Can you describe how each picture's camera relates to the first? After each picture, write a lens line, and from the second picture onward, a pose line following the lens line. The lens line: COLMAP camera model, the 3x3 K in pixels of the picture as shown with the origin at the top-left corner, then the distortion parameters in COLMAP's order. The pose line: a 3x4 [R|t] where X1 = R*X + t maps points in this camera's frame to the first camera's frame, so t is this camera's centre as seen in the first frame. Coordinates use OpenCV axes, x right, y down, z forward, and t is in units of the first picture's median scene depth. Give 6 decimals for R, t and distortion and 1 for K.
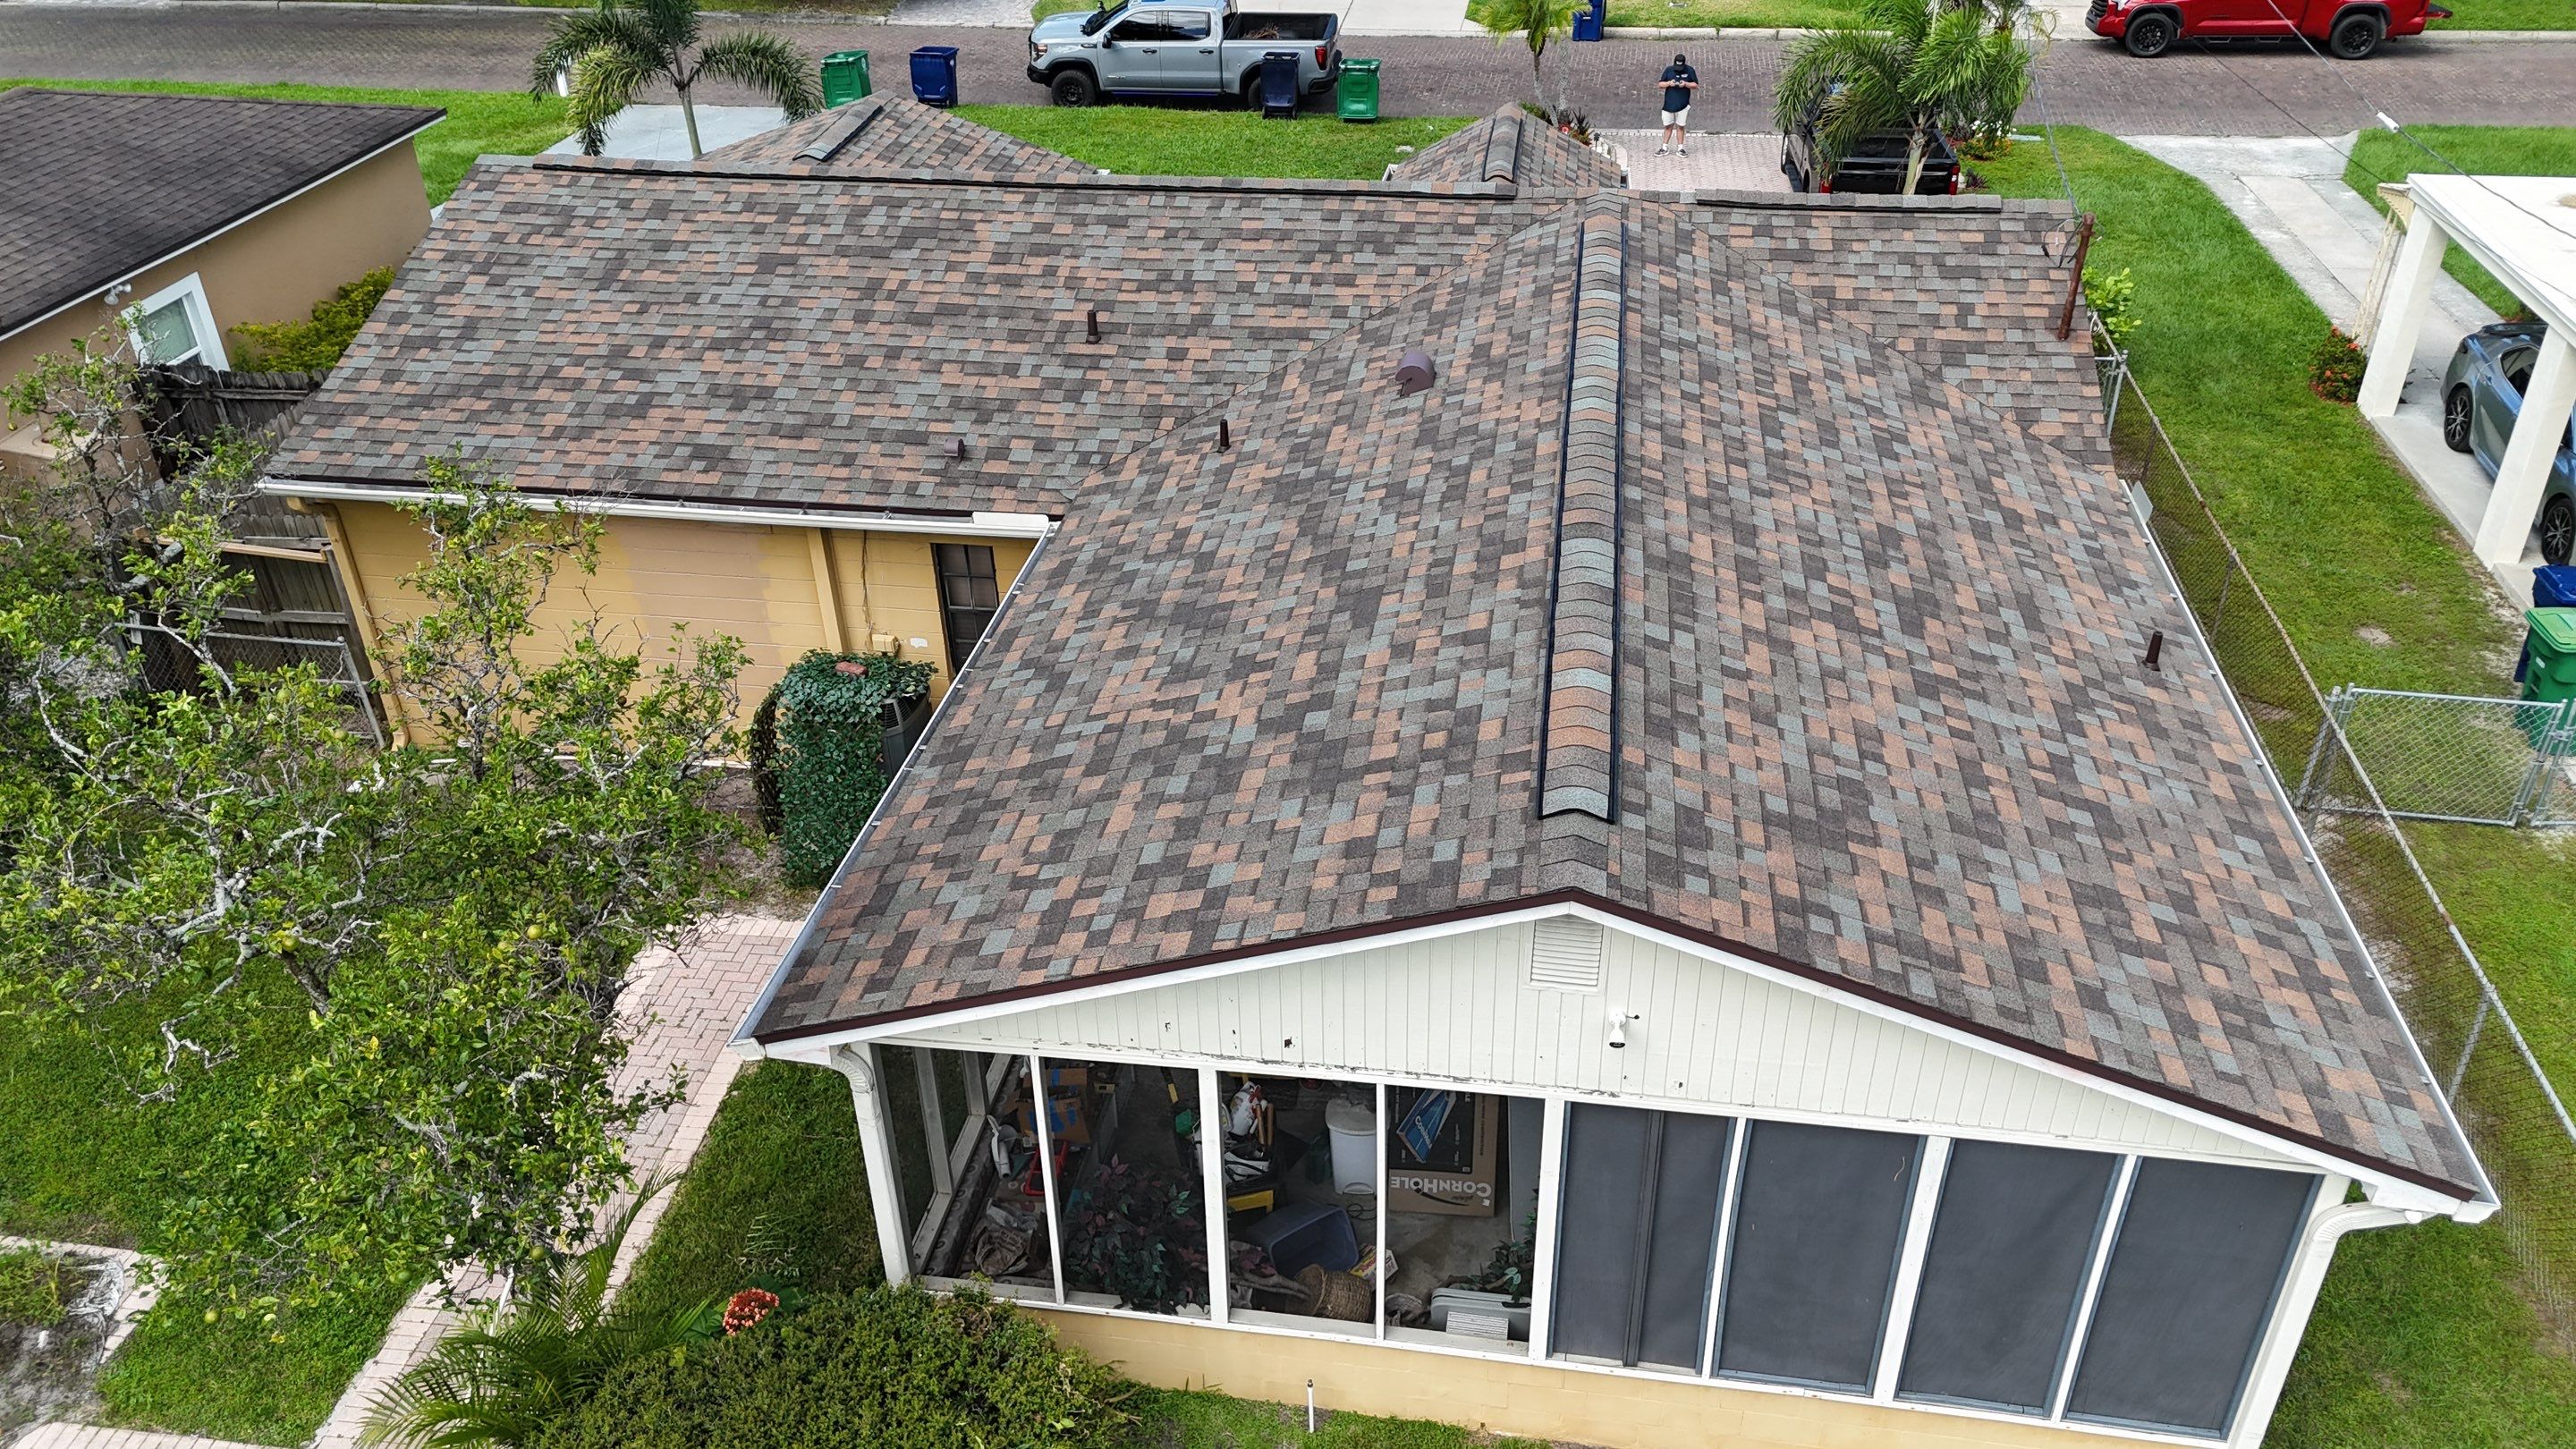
lens RADIAL K [[1897.5, 0, 1304.1], [0, 1897.5, 709.3], [0, 0, 1]] dist [0.095674, -0.106668]
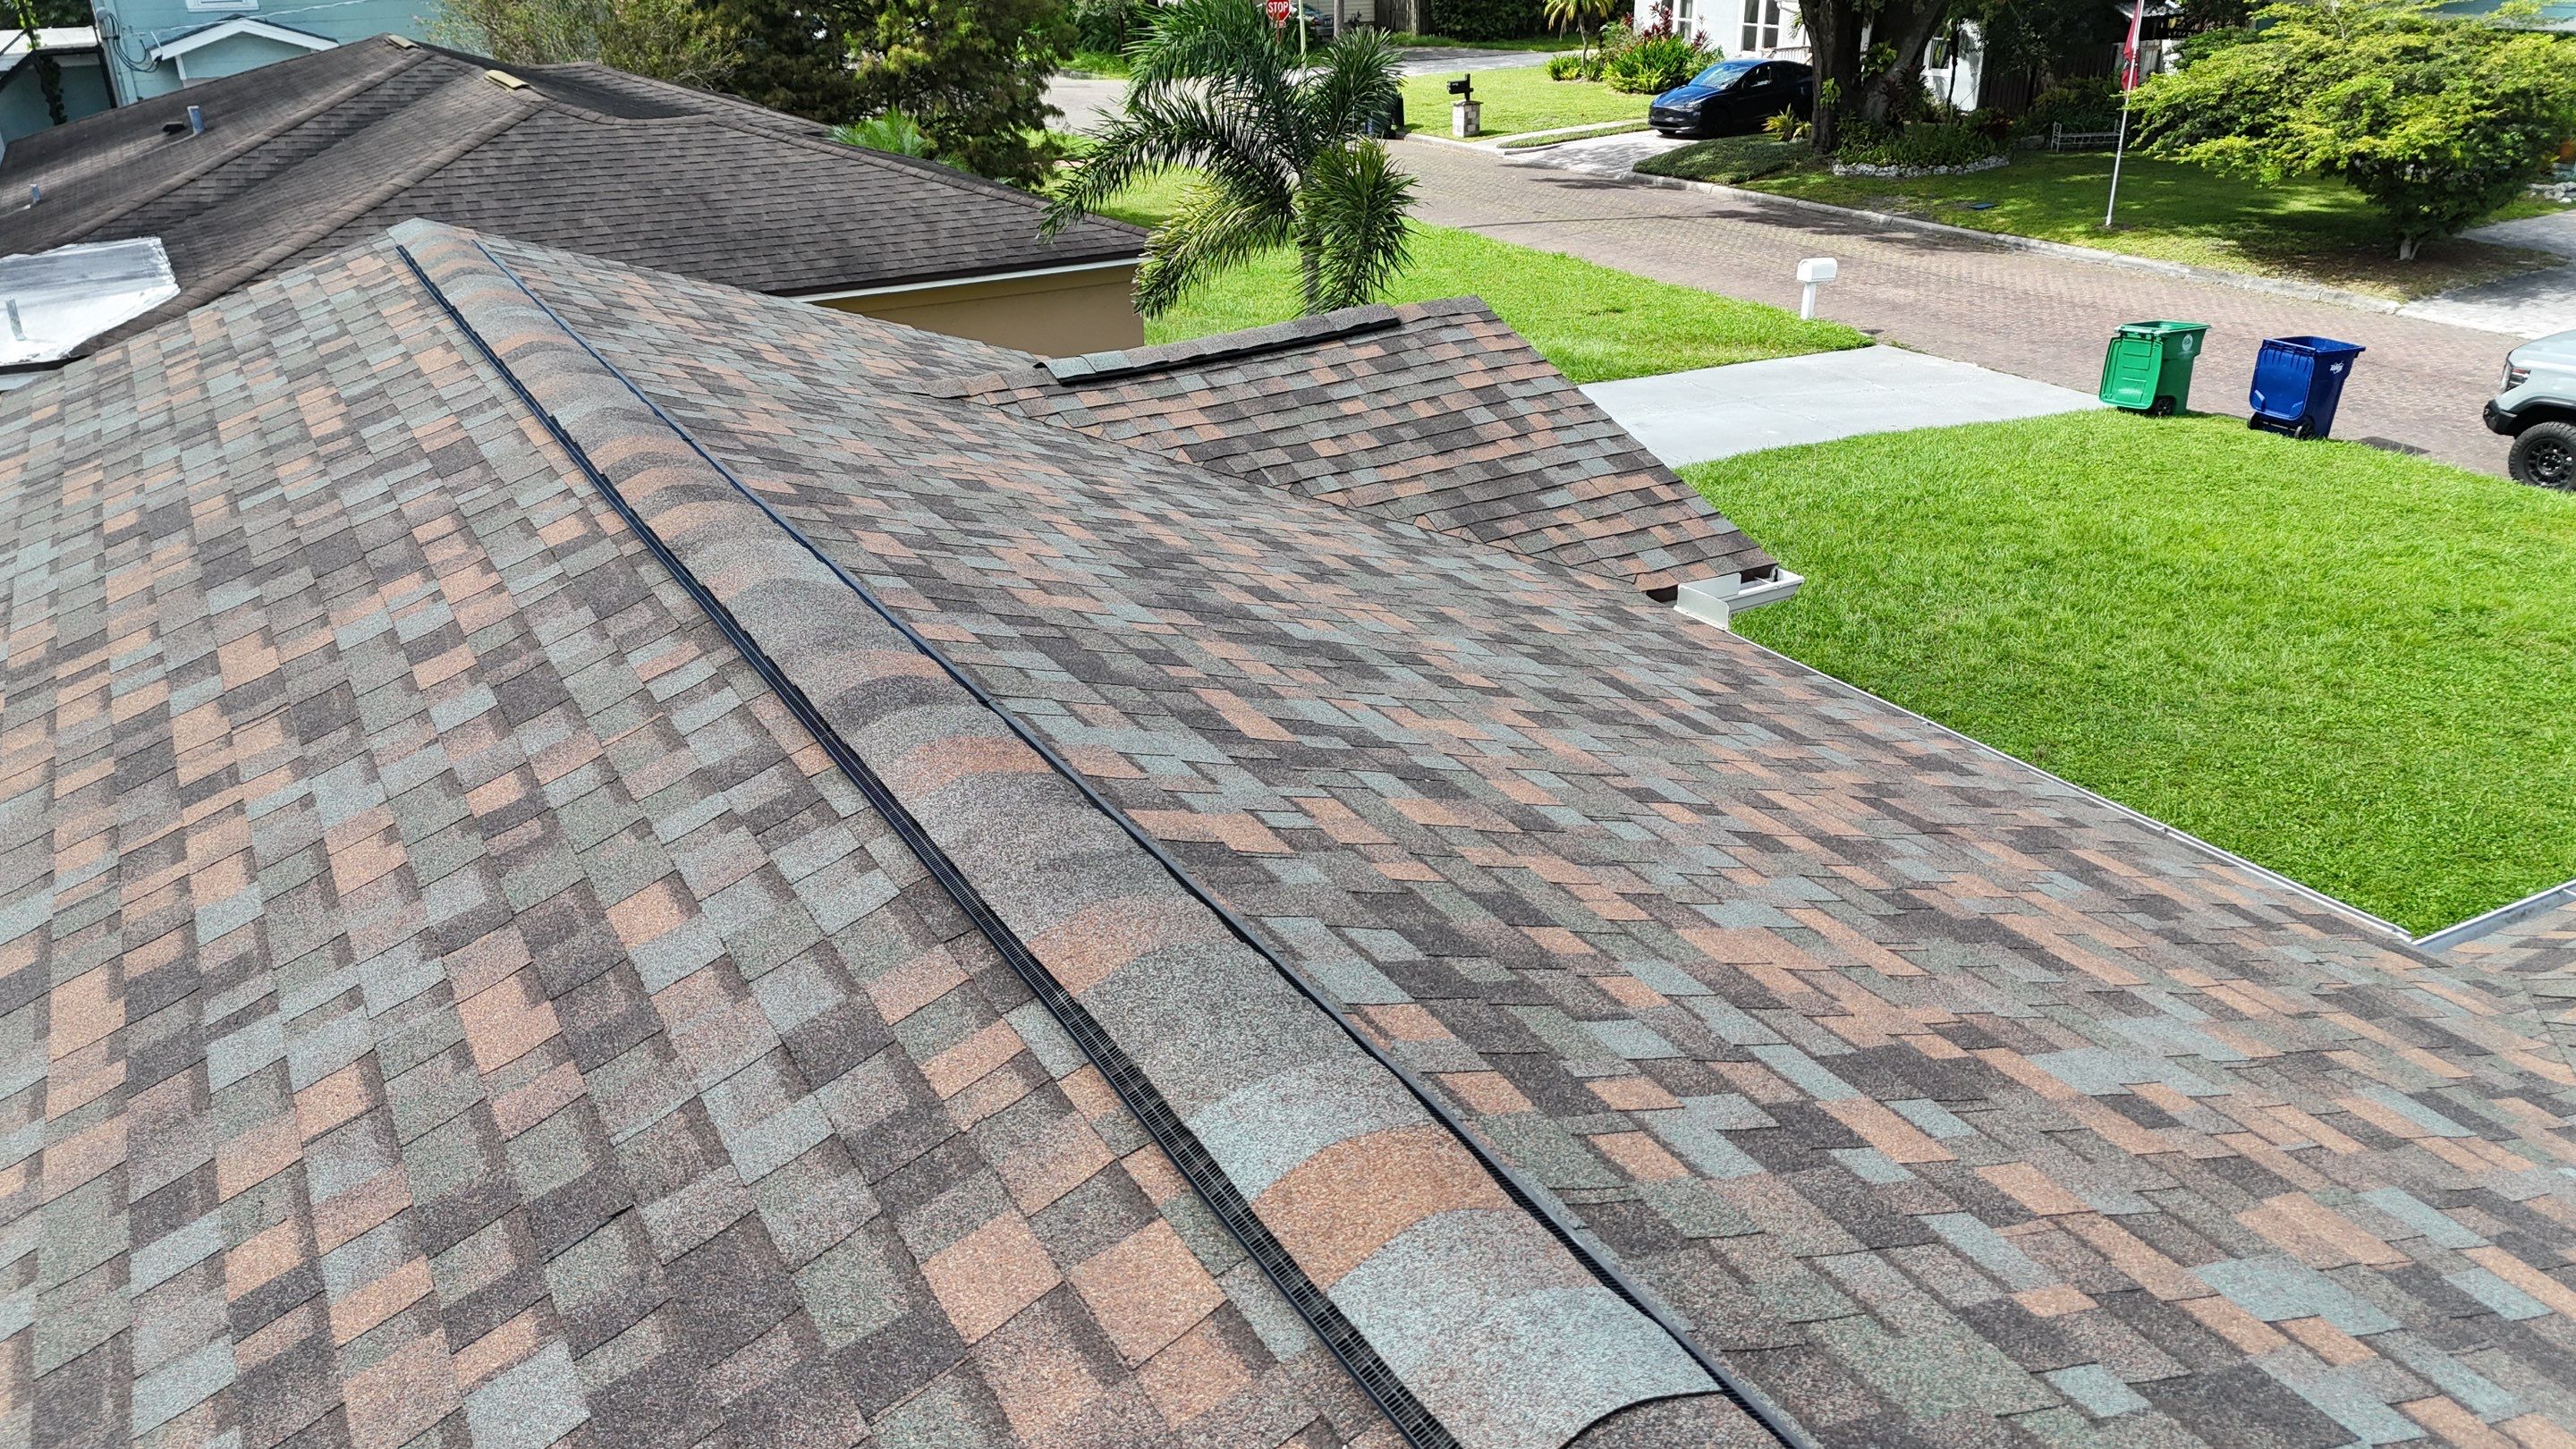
lens RADIAL K [[1897.5, 0, 1295.1], [0, 1897.5, 725.4], [0, 0, 1]] dist [0.095674, -0.106668]
pose [[0.616050, 0.324289, -0.717857, 0.172117], [-0.409703, 0.910269, 0.059611, -0.334348], [0.672774, 0.257385, 0.693634, 0.951048]]
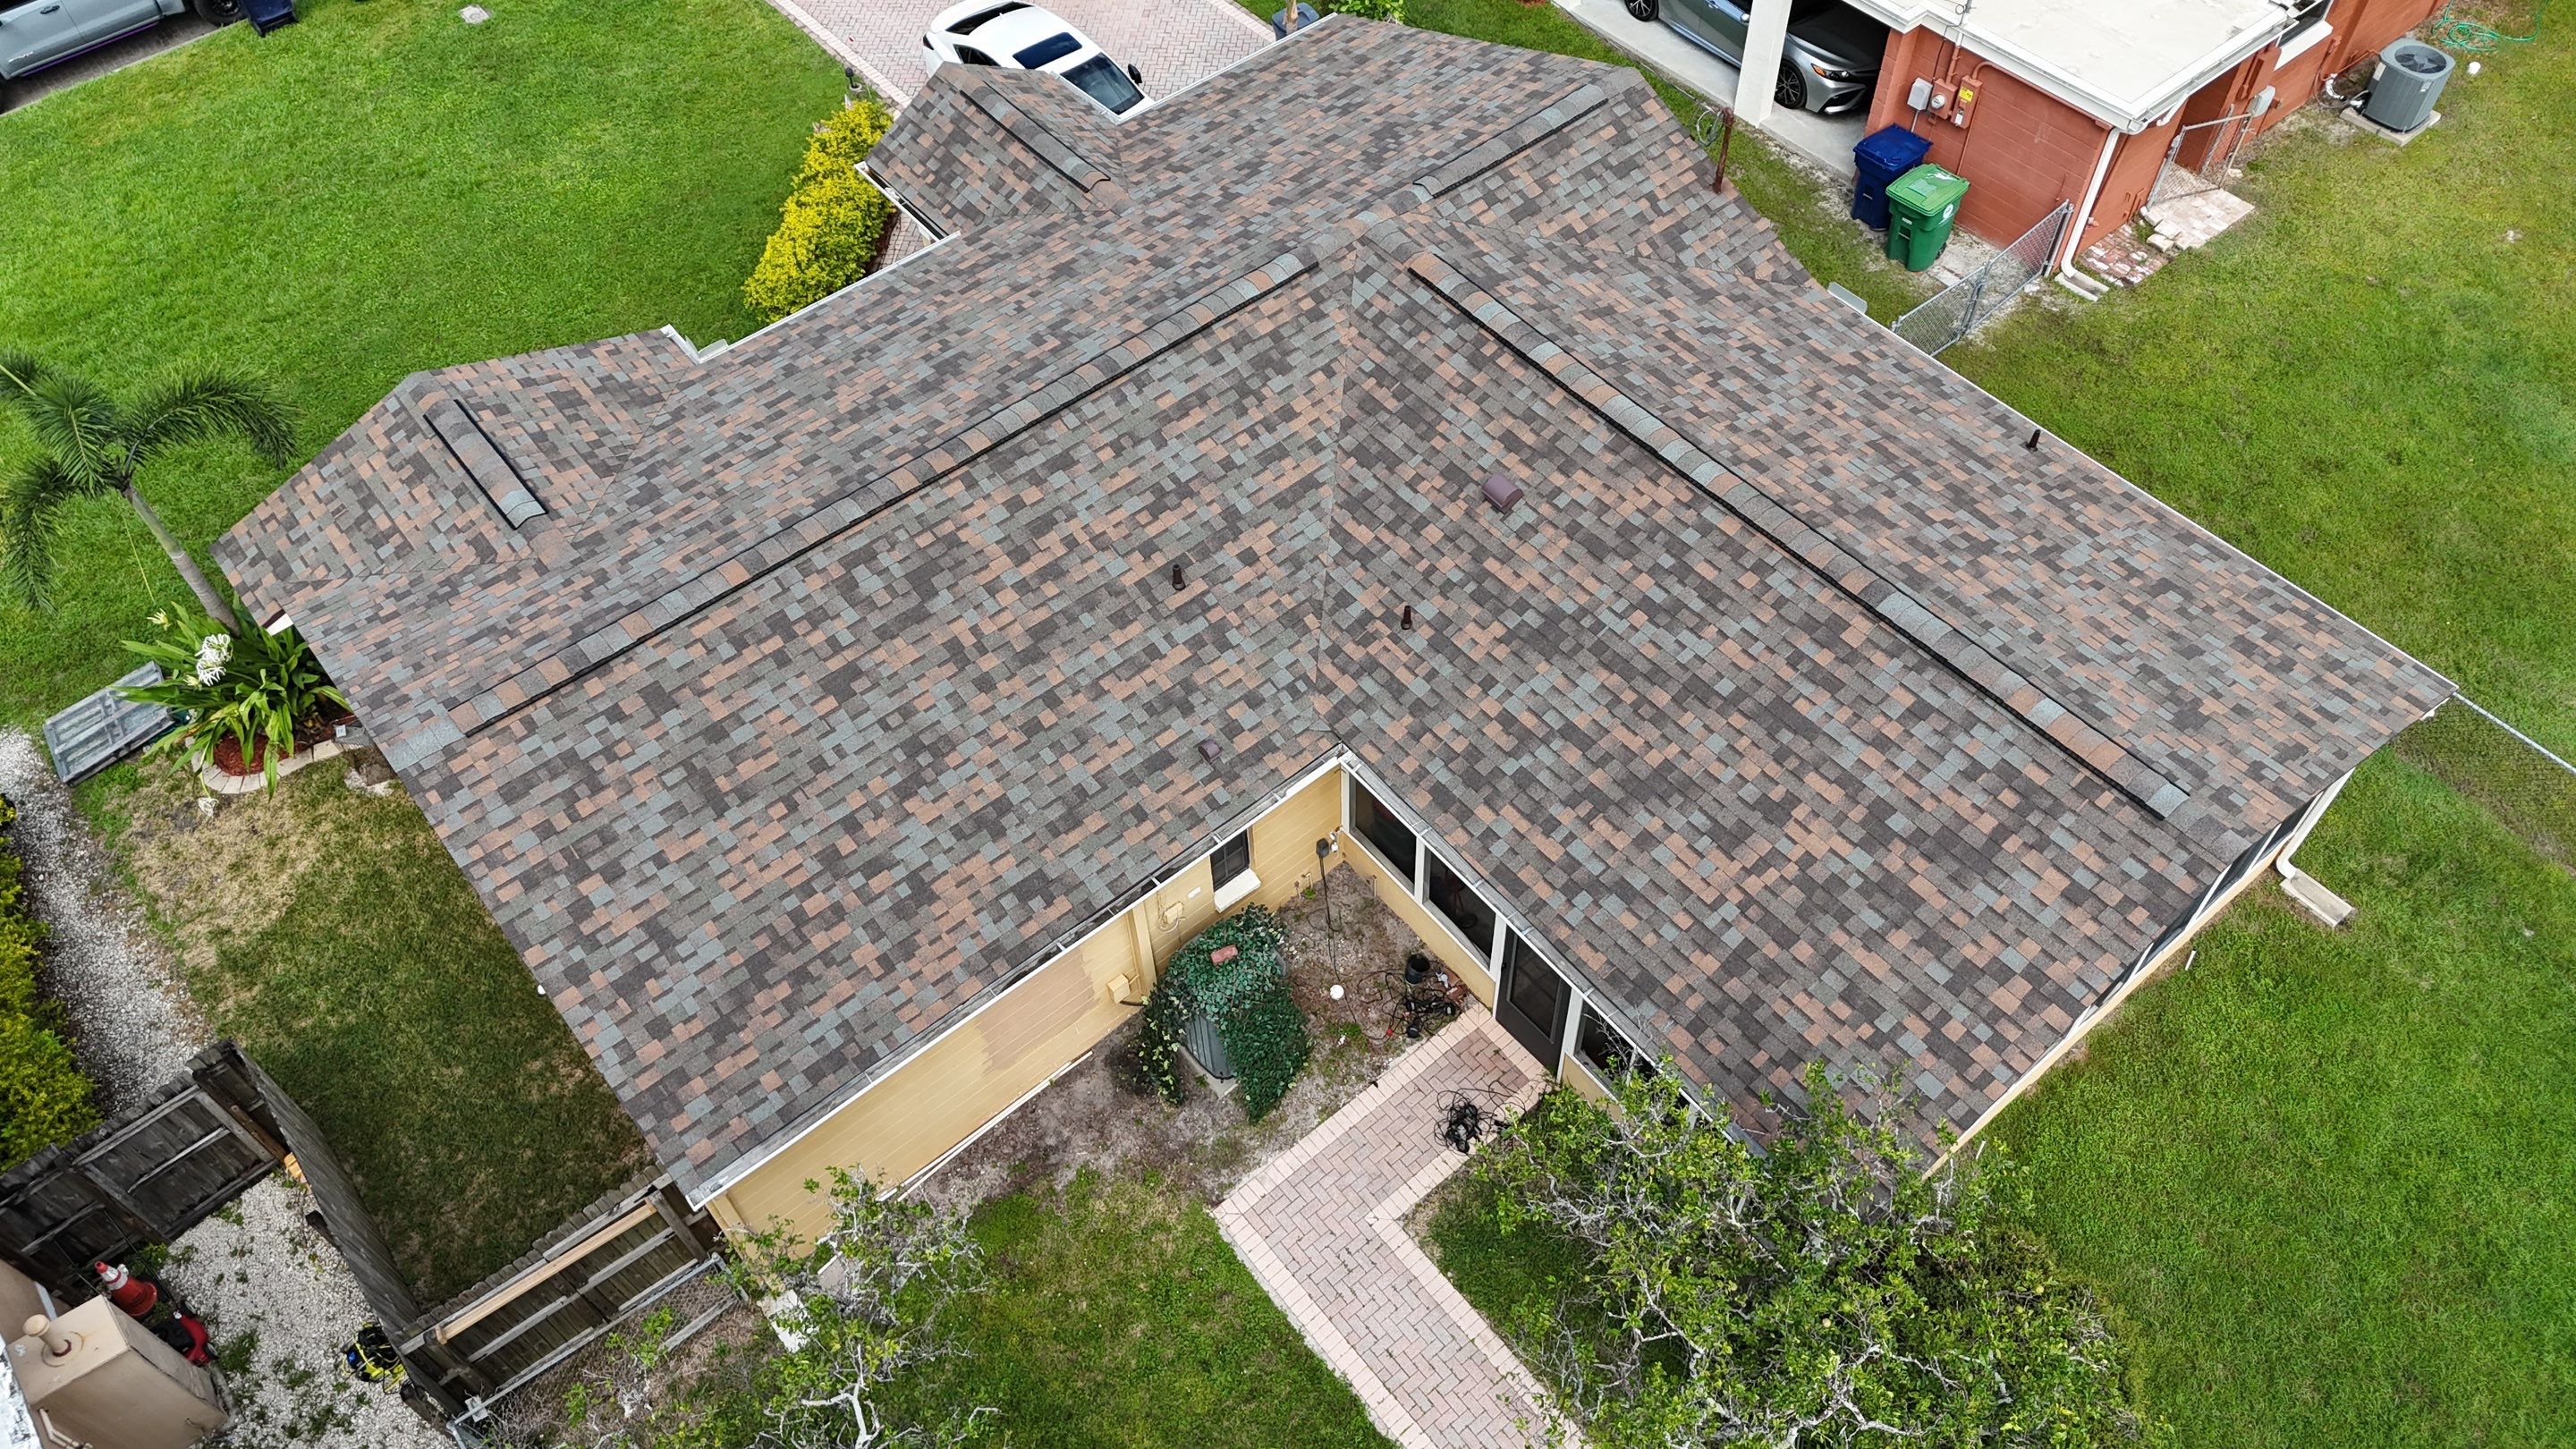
lens RADIAL K [[1897.5, 0, 1300.6], [0, 1897.5, 717.1], [0, 0, 1]] dist [0.095674, -0.106668]
pose [[0.669722, -0.588775, 0.452566, -0.609651], [0.403101, 0.800054, 0.444324, -0.596217], [-0.623684, -0.115144, 0.773149, 0.096908]]
